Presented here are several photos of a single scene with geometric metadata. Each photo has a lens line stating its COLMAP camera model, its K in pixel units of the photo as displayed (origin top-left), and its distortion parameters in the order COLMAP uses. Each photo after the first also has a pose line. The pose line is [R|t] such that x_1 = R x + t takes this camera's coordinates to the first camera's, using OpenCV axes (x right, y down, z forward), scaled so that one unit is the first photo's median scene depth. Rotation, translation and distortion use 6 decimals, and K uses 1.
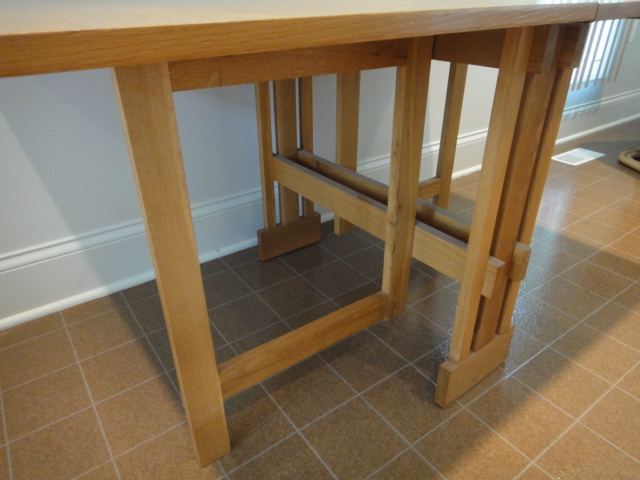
lens RADIAL K [[455.7, 0, 318.5], [0, 455.7, 240.4], [0, 0, 1]] dist [0.003840, 0.001192]
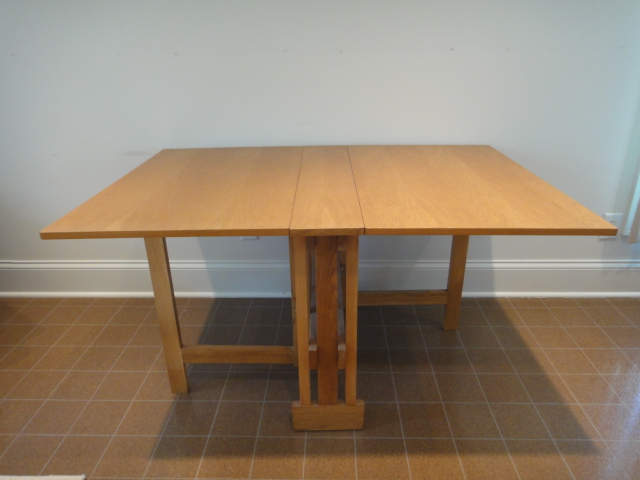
lens RADIAL K [[455.7, 0, 318.5], [0, 455.7, 240.4], [0, 0, 1]] dist [0.003840, 0.001192]
pose [[0.792577, 0.239677, -0.560693, 0.919159], [-0.284854, 0.958545, 0.007086, -0.255353], [0.539147, 0.154099, 0.827994, -0.306576]]
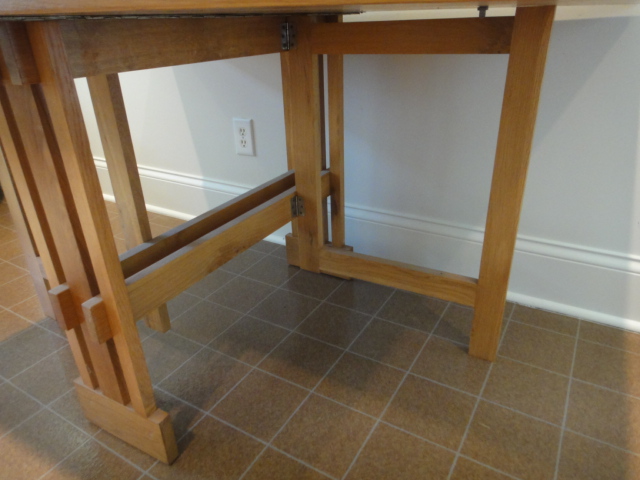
lens RADIAL K [[460.4, 0, 320.0], [0, 460.4, 240.0], [0, 0, 1]] dist [0.019629, 0.002262]
pose [[0.385285, 0.399251, -0.831958, 0.987106], [-0.411220, 0.881379, 0.232529, -0.358944], [0.826108, 0.252528, 0.503762, 0.694667]]
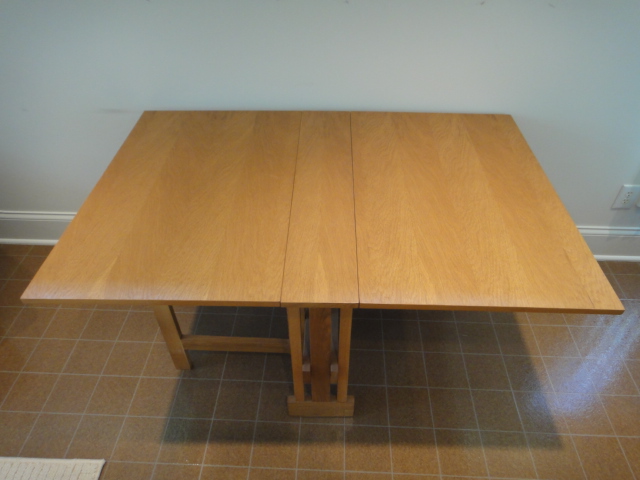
lens RADIAL K [[455.7, 0, 318.5], [0, 455.7, 240.4], [0, 0, 1]] dist [0.003840, 0.001192]
pose [[0.782544, 0.424975, -0.454996, 0.744147], [-0.299869, 0.897725, 0.322750, -0.705497], [0.545622, -0.116126, 0.829946, -0.253211]]
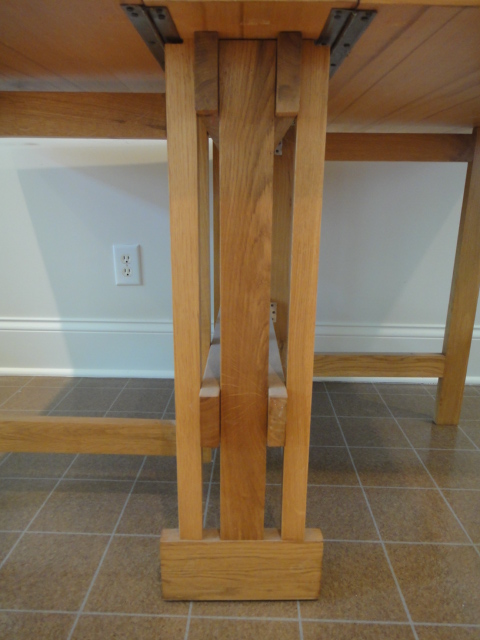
lens RADIAL K [[455.7, 0, 242.6], [0, 455.7, 323.5], [0, 0, 1]] dist [0.003840, 0.001192]
pose [[0.794365, 0.177382, -0.580964, 0.608430], [-0.308902, 0.941476, -0.134914, 0.019703], [0.523033, 0.286632, 0.802670, 0.323299]]
